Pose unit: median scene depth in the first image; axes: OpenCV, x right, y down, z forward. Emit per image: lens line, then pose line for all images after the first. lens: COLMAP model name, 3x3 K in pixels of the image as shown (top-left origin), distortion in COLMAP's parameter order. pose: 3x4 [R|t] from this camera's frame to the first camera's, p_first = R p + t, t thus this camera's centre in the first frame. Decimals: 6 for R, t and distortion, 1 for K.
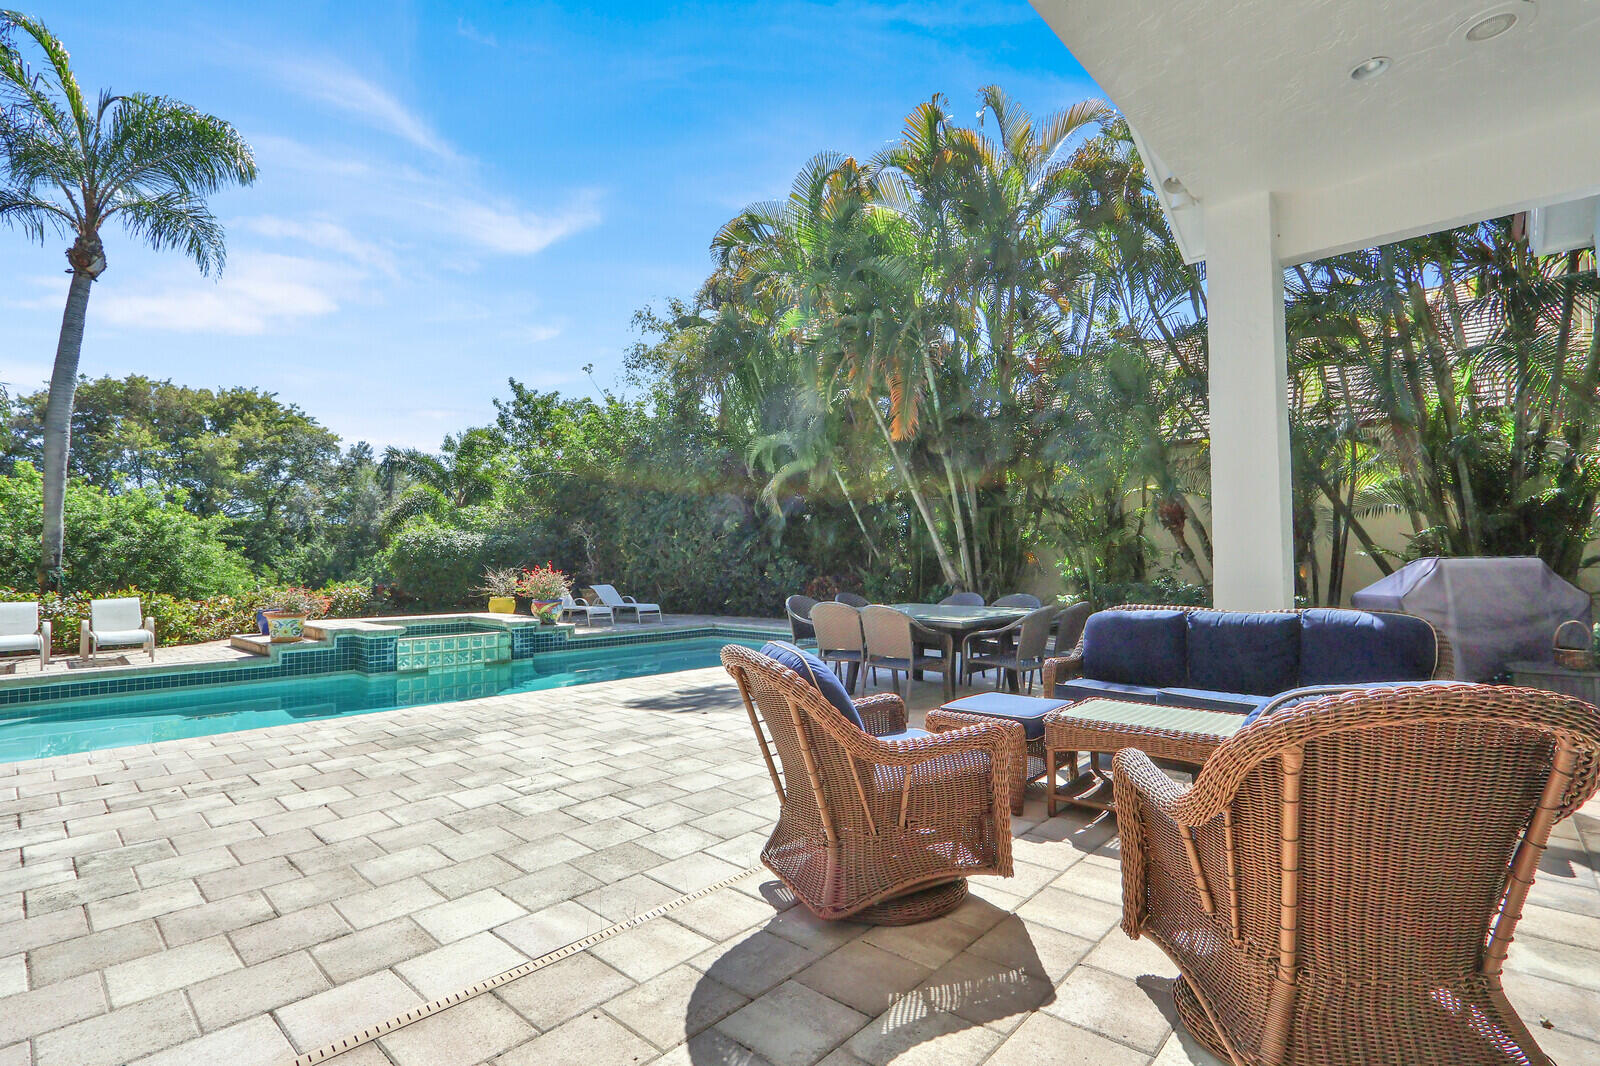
lens RADIAL K [[743.2, 0, 796.8], [0, 743.2, 541.0], [0, 0, 1]] dist [-0.009024, -0.000158]
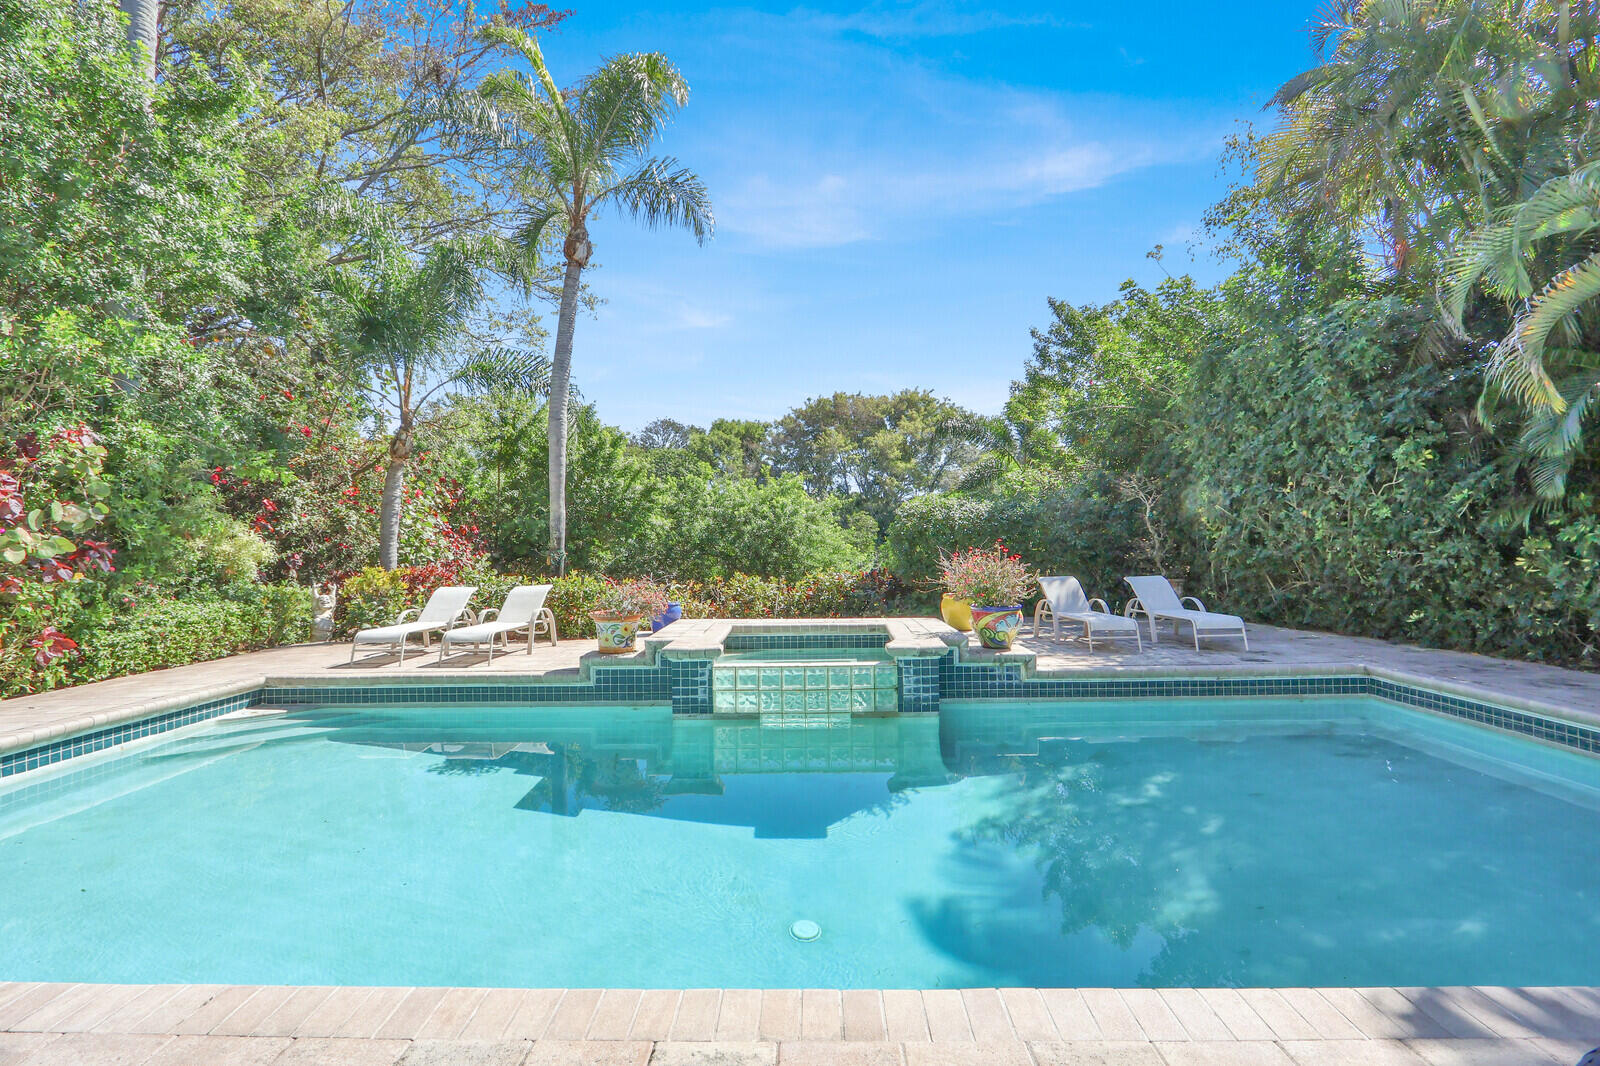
lens RADIAL K [[739.2, 0, 796.1], [0, 739.2, 528.3], [0, 0, 1]] dist [-0.014435, 0.000600]
pose [[0.663565, -0.020536, -0.747837, -0.003852], [0.033896, 0.999422, 0.002631, 0.011014], [0.747351, -0.027095, 0.663877, 0.481555]]
